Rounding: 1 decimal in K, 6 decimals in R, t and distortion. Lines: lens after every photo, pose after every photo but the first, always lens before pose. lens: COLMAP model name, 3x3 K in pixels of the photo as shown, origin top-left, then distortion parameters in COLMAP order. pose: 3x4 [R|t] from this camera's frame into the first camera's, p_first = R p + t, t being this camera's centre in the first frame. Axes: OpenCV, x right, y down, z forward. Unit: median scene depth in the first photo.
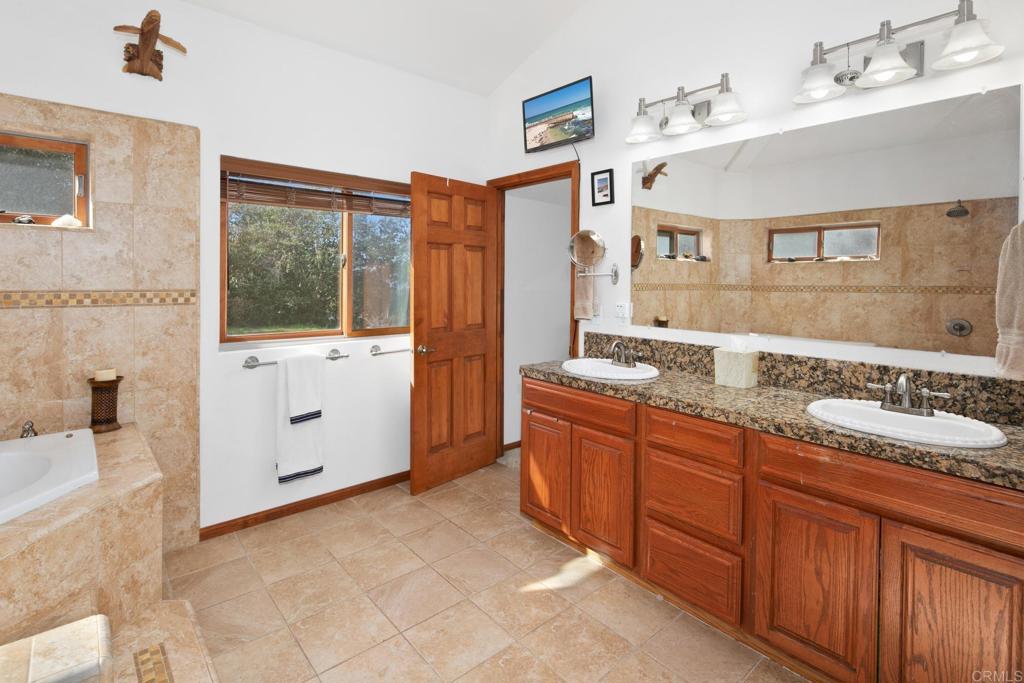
lens RADIAL K [[491.6, 0, 511.6], [0, 491.6, 281.9], [0, 0, 1]] dist [-0.012759, -0.003707]
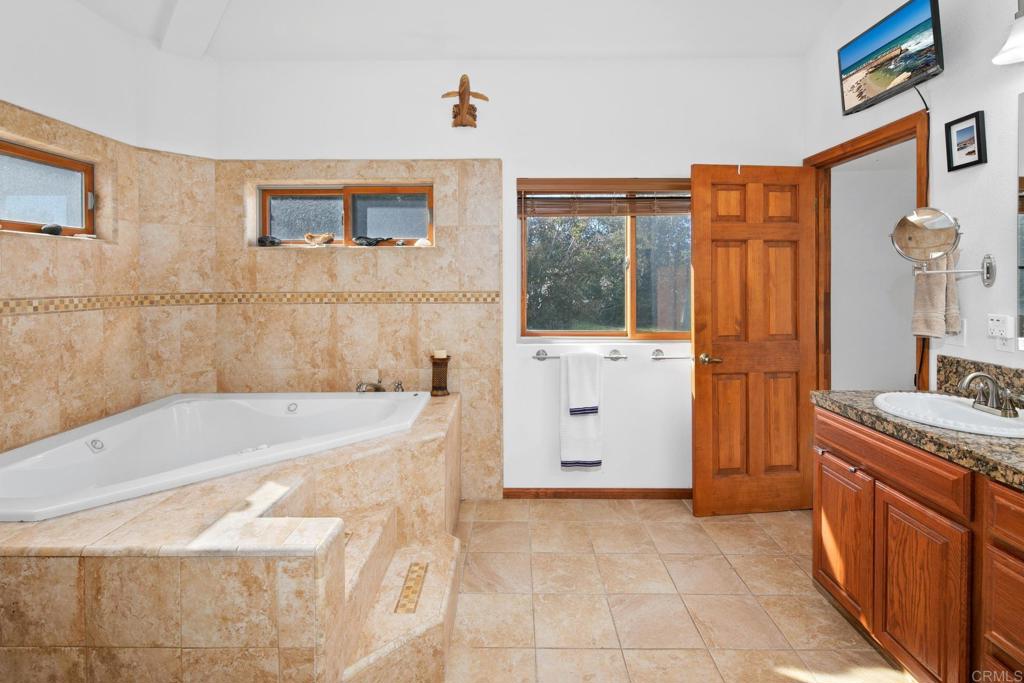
lens RADIAL K [[491.6, 0, 511.6], [0, 491.6, 281.9], [0, 0, 1]] dist [-0.012759, -0.003707]
pose [[0.735804, -0.008178, -0.677145, 0.206662], [0.004895, 0.999965, -0.006758, 0.000701], [0.677177, 0.001658, 0.735819, 0.110919]]
